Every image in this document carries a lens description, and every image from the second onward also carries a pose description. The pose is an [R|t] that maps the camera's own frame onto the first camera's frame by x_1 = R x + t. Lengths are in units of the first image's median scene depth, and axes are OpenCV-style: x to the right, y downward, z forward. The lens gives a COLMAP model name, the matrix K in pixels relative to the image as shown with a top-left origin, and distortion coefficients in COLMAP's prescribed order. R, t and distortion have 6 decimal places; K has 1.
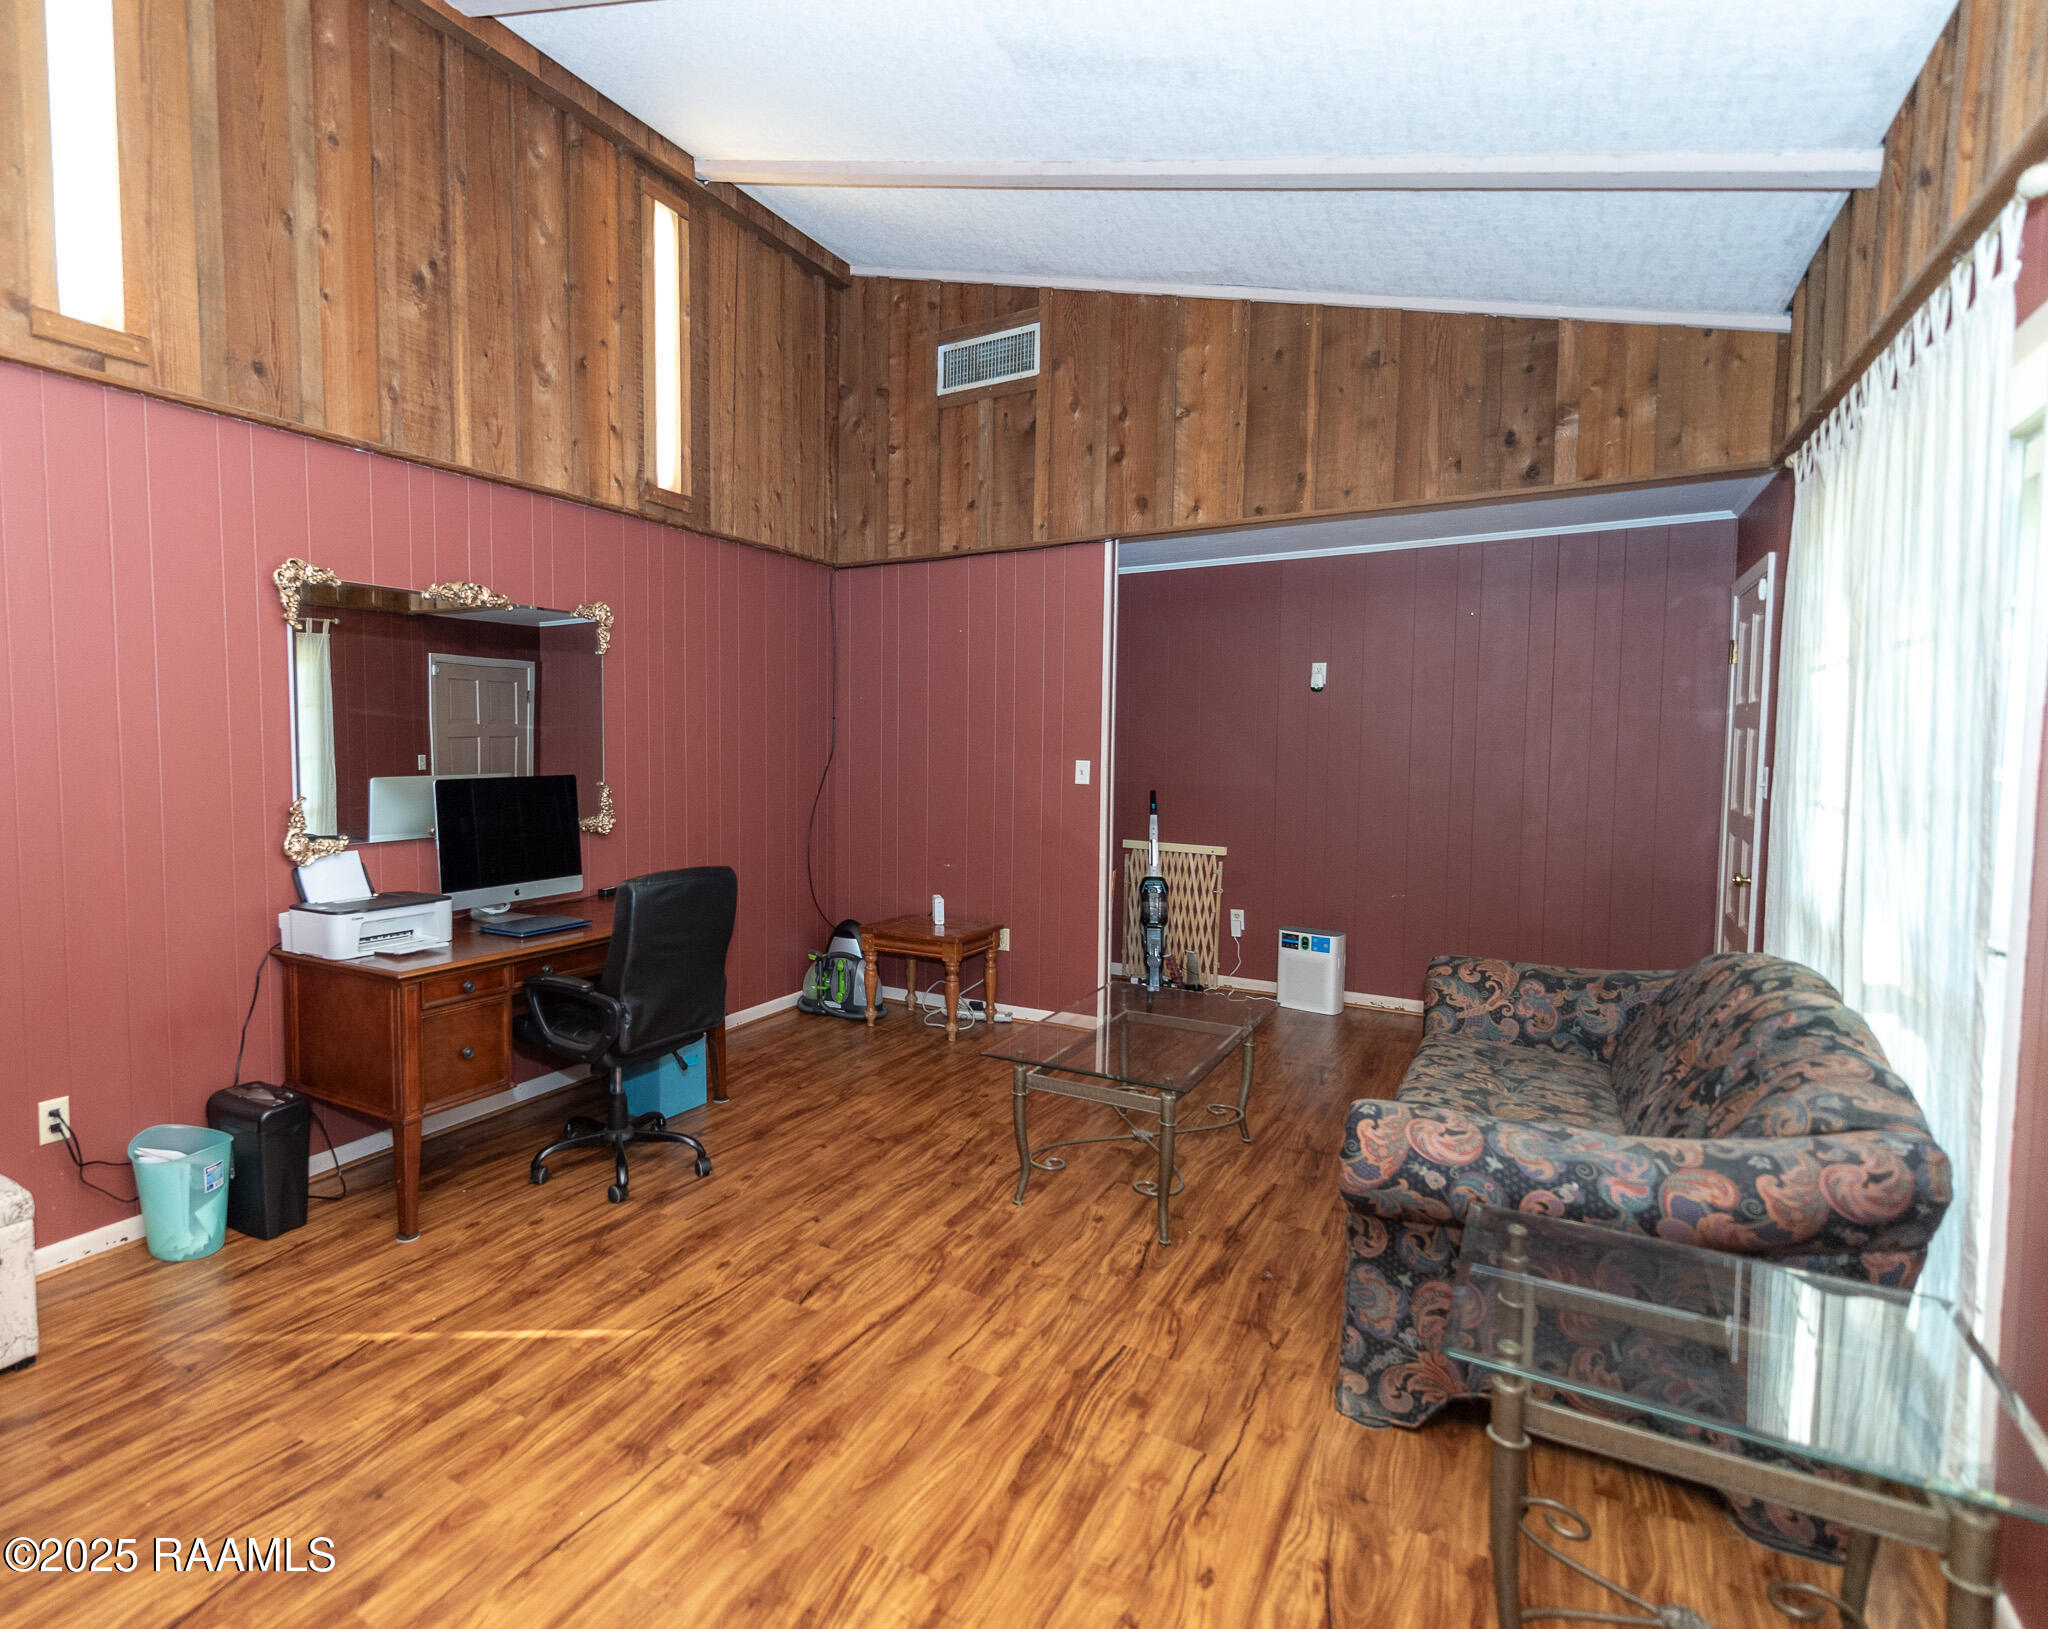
lens RADIAL K [[971.8, 0, 1023.2], [0, 971.8, 773.8], [0, 0, 1]] dist [-0.000178, -0.000102]
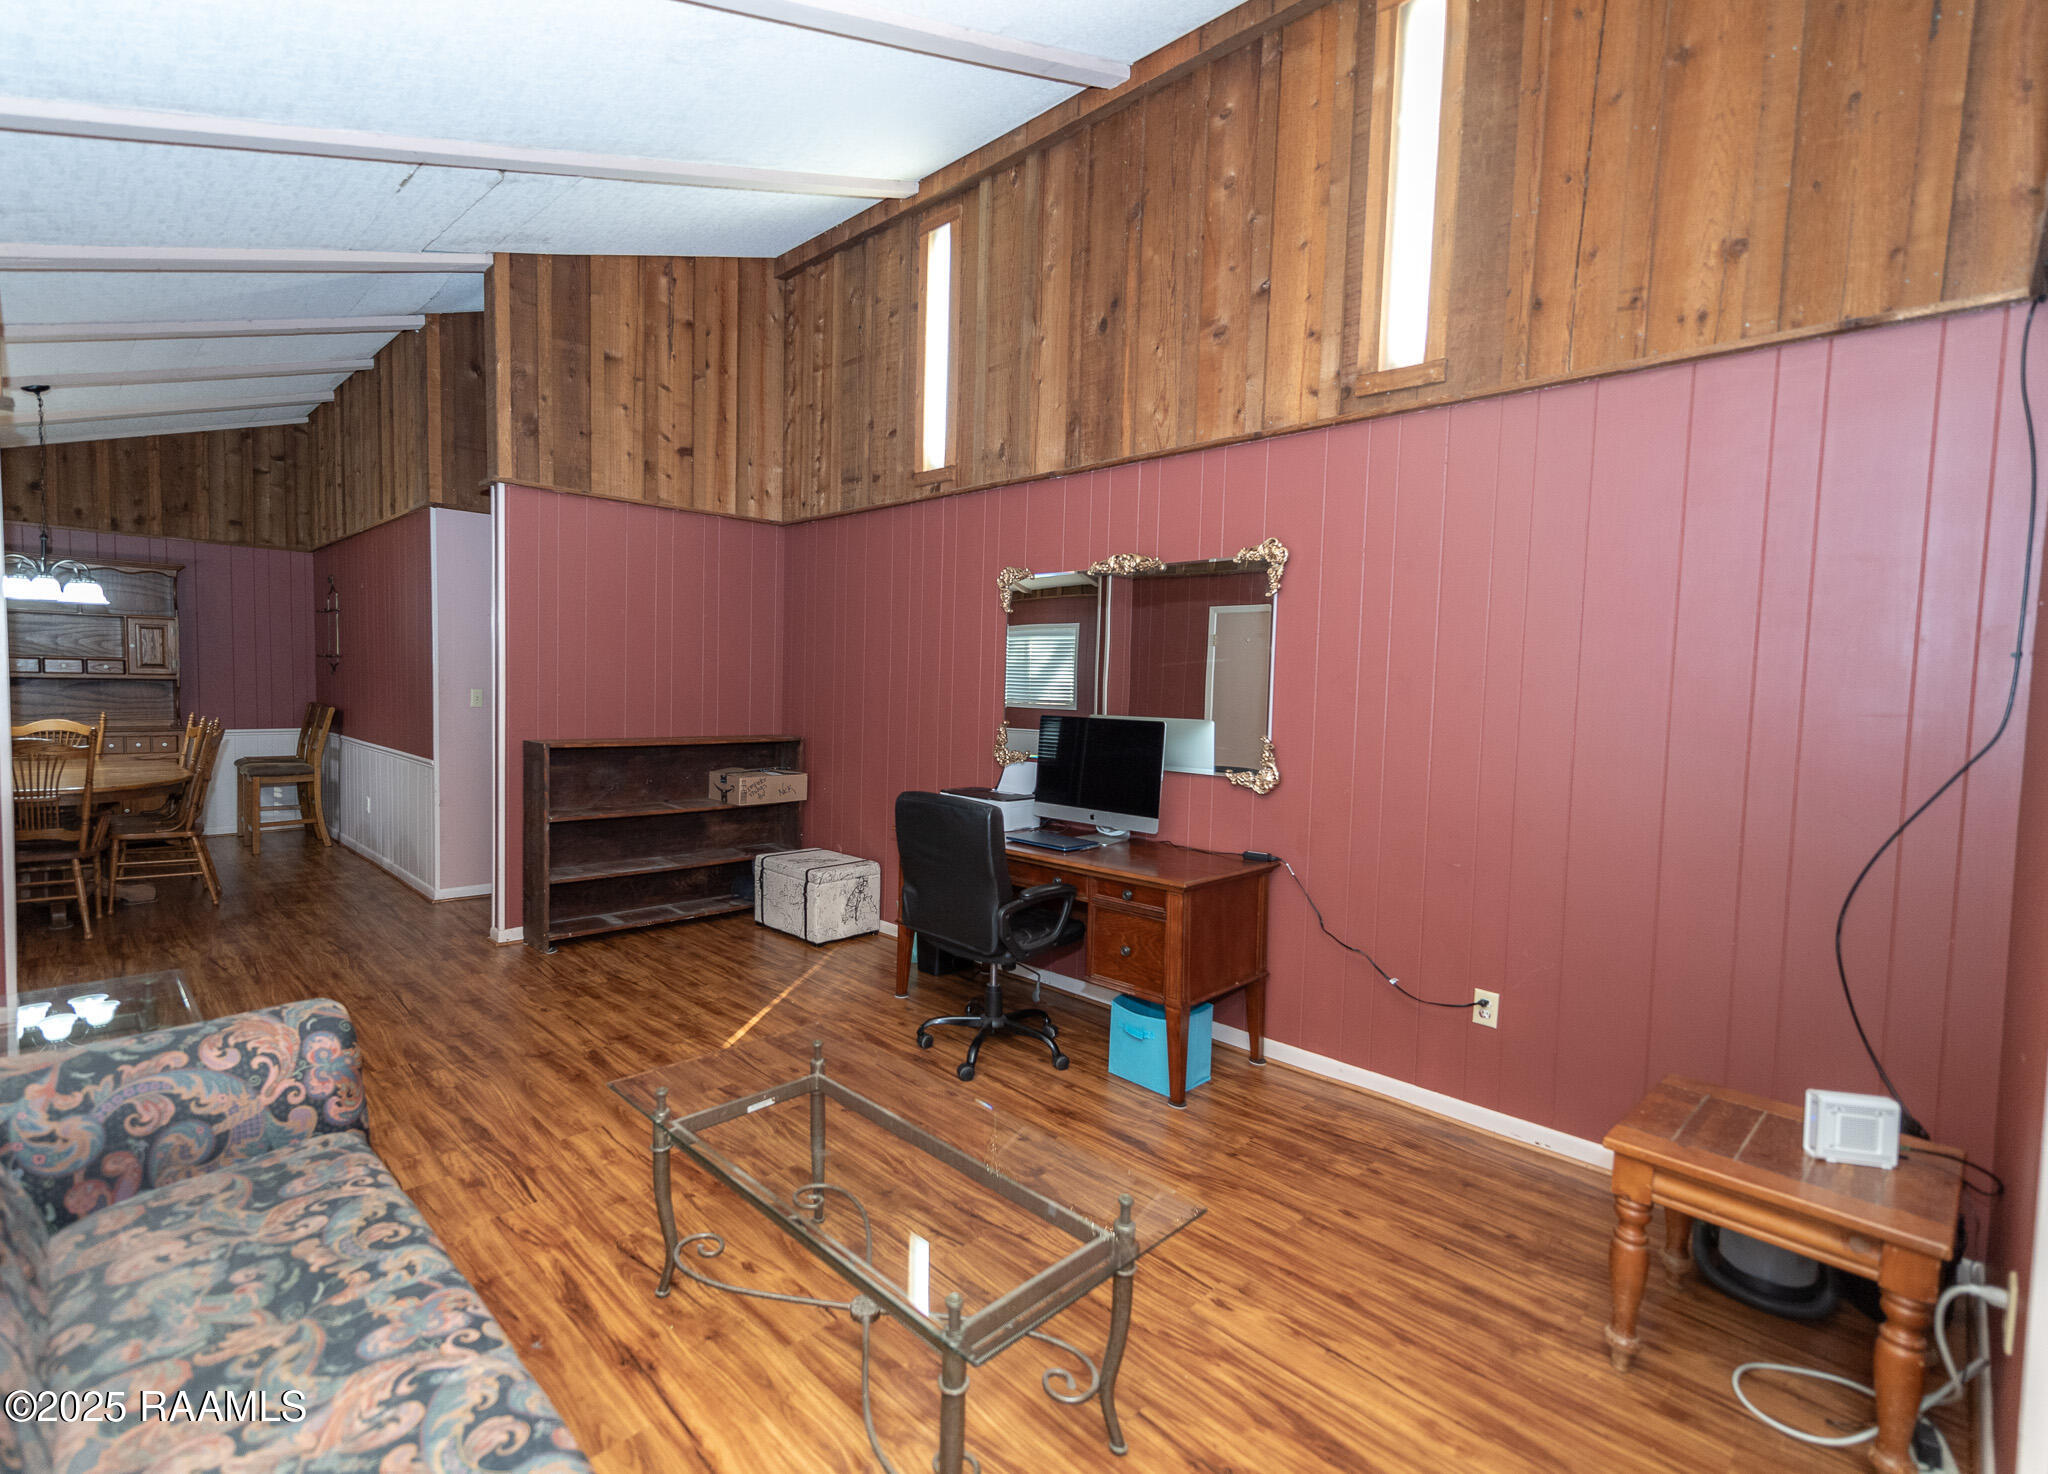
lens RADIAL K [[954.1, 0, 801.1], [0, 954.1, 735.8], [0, 0, 1]] dist [-0.001200, -0.000032]
pose [[-0.383690, 0.045042, -0.922363, 0.910536], [-0.066130, 0.994905, 0.076094, -0.053139], [0.921091, 0.090192, -0.378756, 1.528986]]
